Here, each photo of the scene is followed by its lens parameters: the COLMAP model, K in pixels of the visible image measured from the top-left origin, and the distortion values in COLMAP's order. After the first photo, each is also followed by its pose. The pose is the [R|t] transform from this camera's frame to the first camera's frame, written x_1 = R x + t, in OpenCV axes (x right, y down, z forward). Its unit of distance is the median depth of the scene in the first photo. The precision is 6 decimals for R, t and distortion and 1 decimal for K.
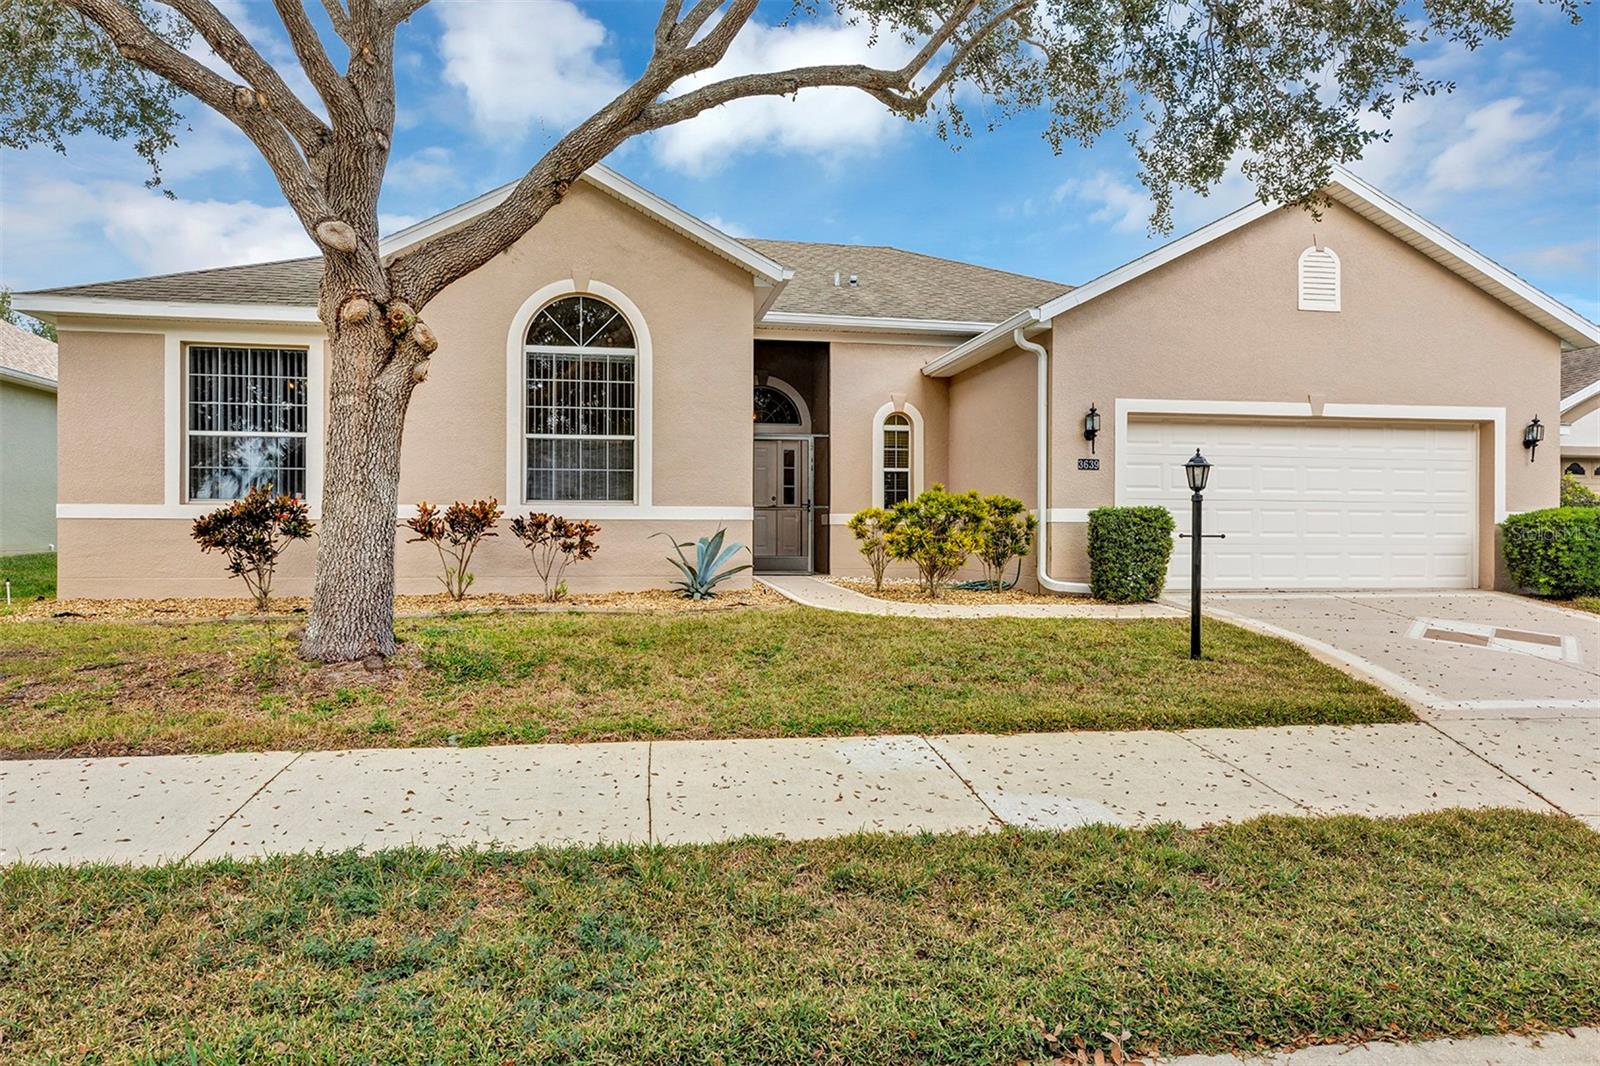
lens RADIAL K [[935.3, 0, 791.3], [0, 935.3, 532.3], [0, 0, 1]] dist [0.003848, 0.001803]
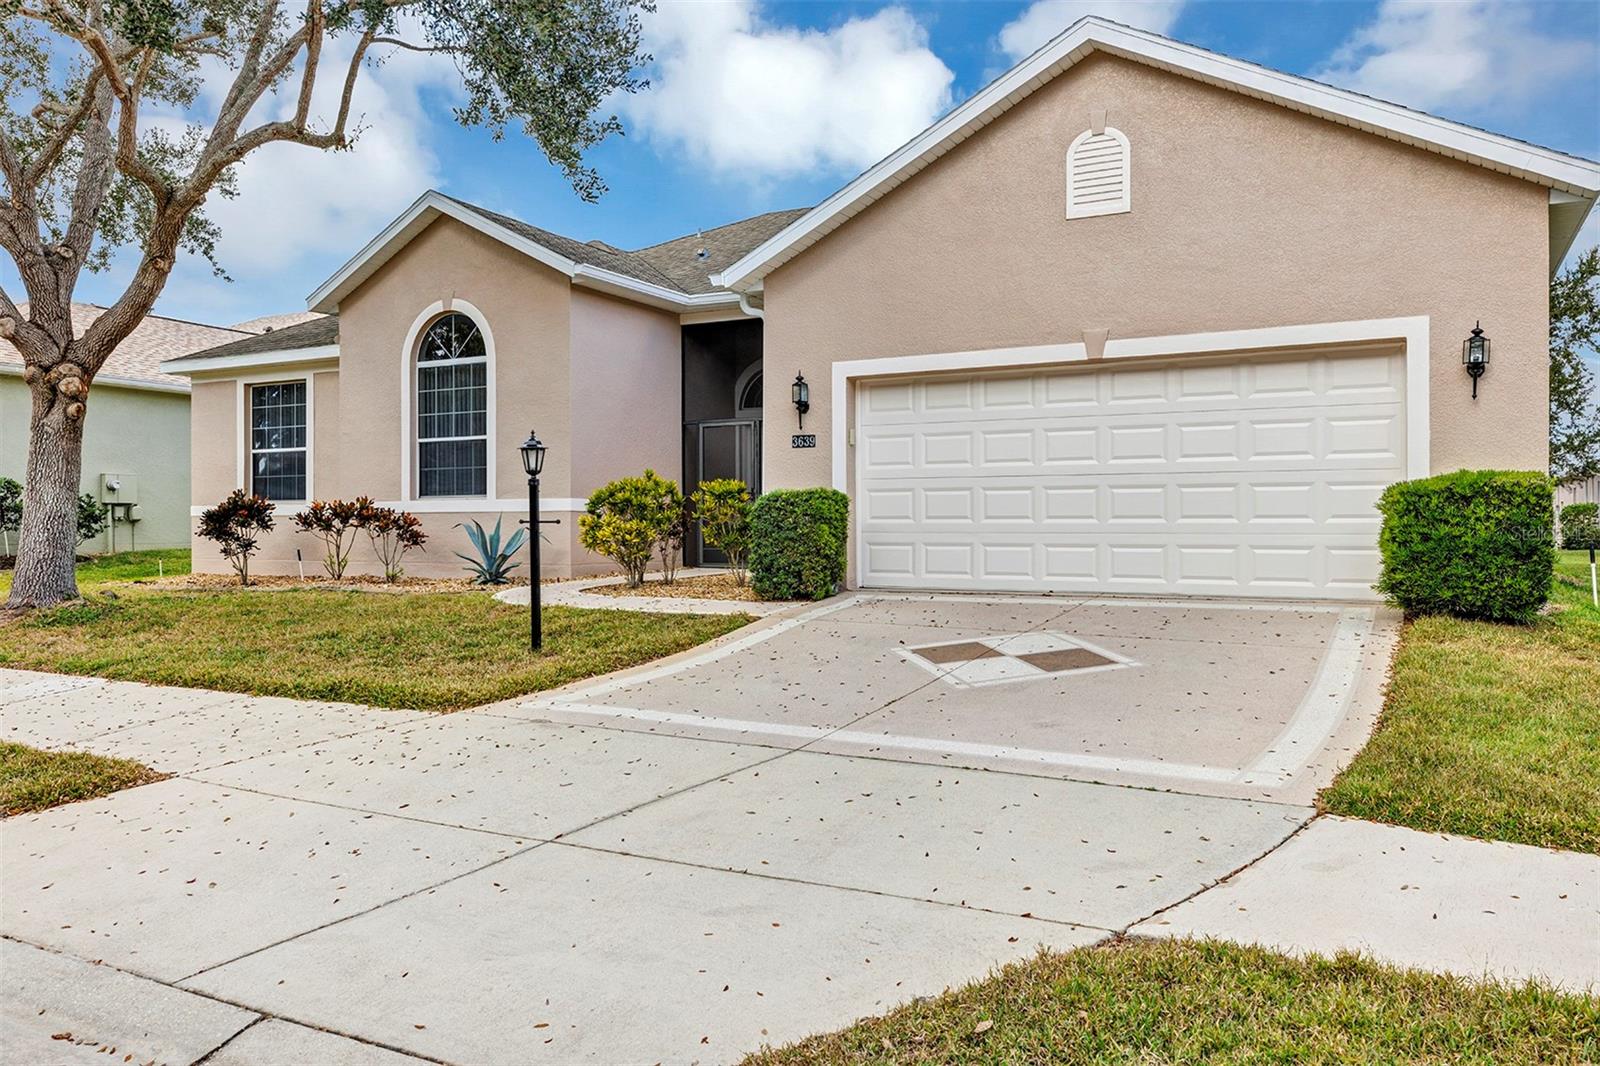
lens RADIAL K [[1117.8, 0, 791.2], [0, 1117.8, 529.5], [0, 0, 1]] dist [0.006906, 0.004770]
pose [[0.812215, -0.004150, -0.583344, 0.897217], [0.004980, 0.999988, -0.000180, 0.009210], [0.583337, -0.002758, 0.812225, 0.148010]]
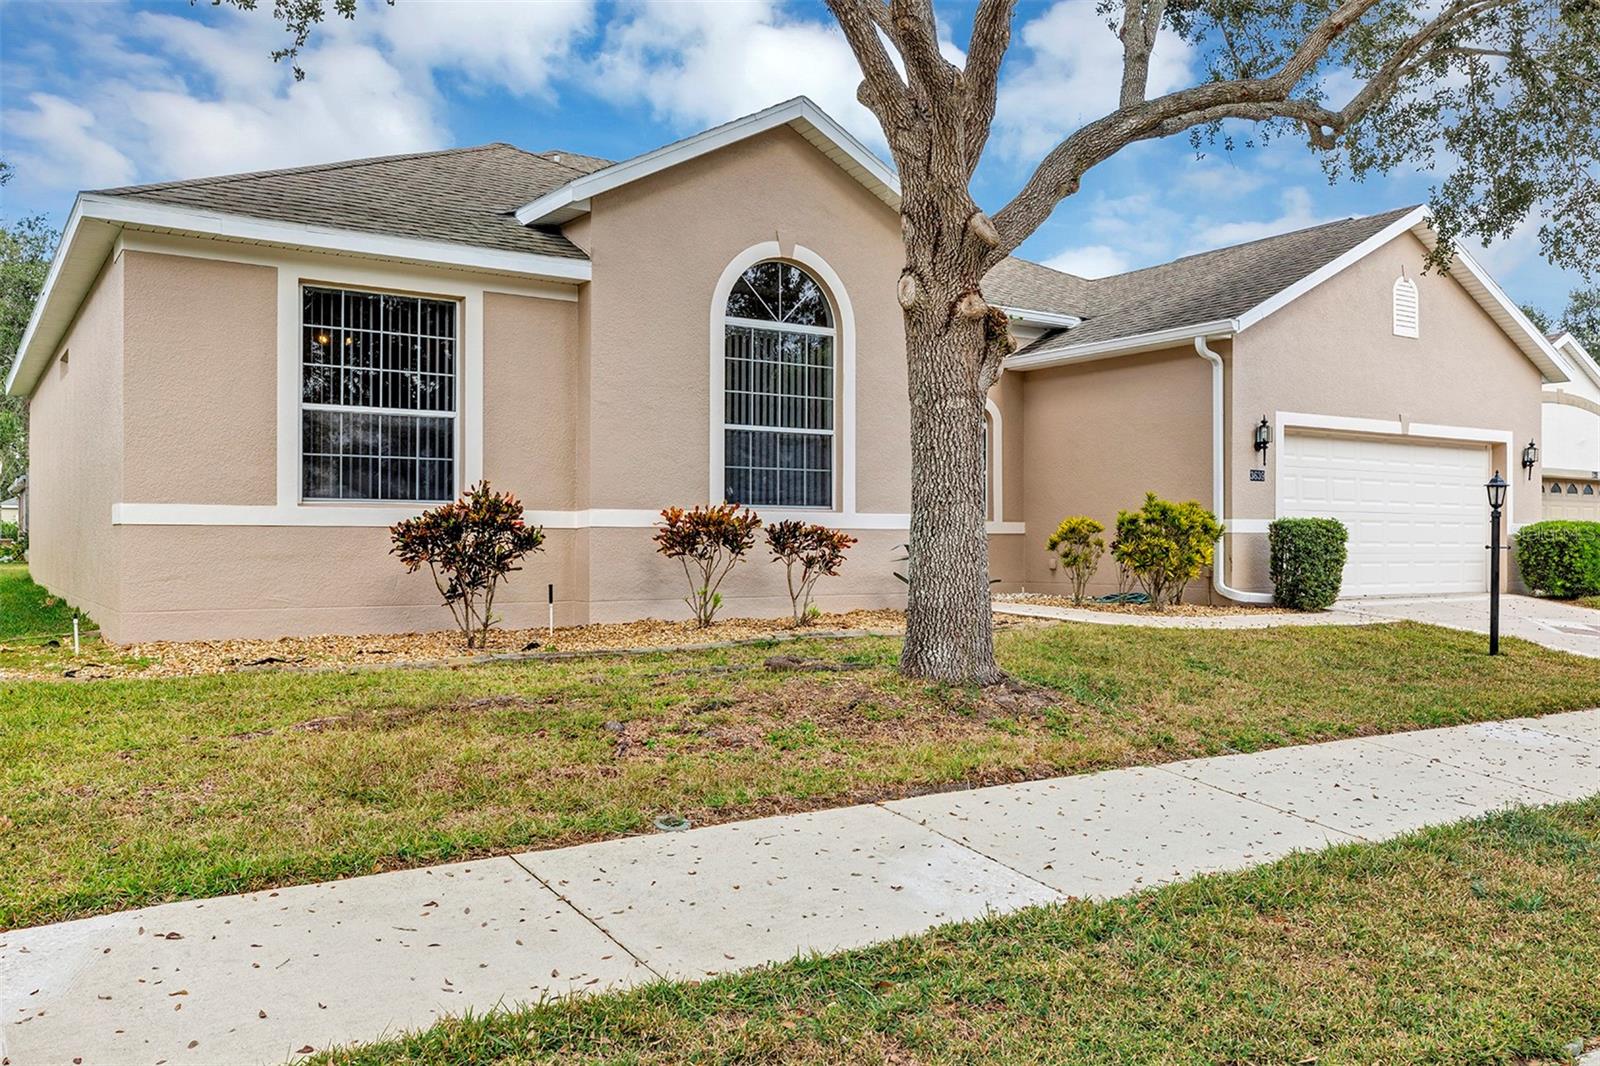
lens RADIAL K [[1273.4, 0, 809.7], [0, 1273.4, 535.7], [0, 0, 1]] dist [0.008989, 0.003888]
pose [[0.909277, 0.000942, 0.416190, -0.683364], [-0.000197, 0.999998, -0.001833, -0.004872], [-0.416191, 0.001585, 0.909276, -0.049583]]
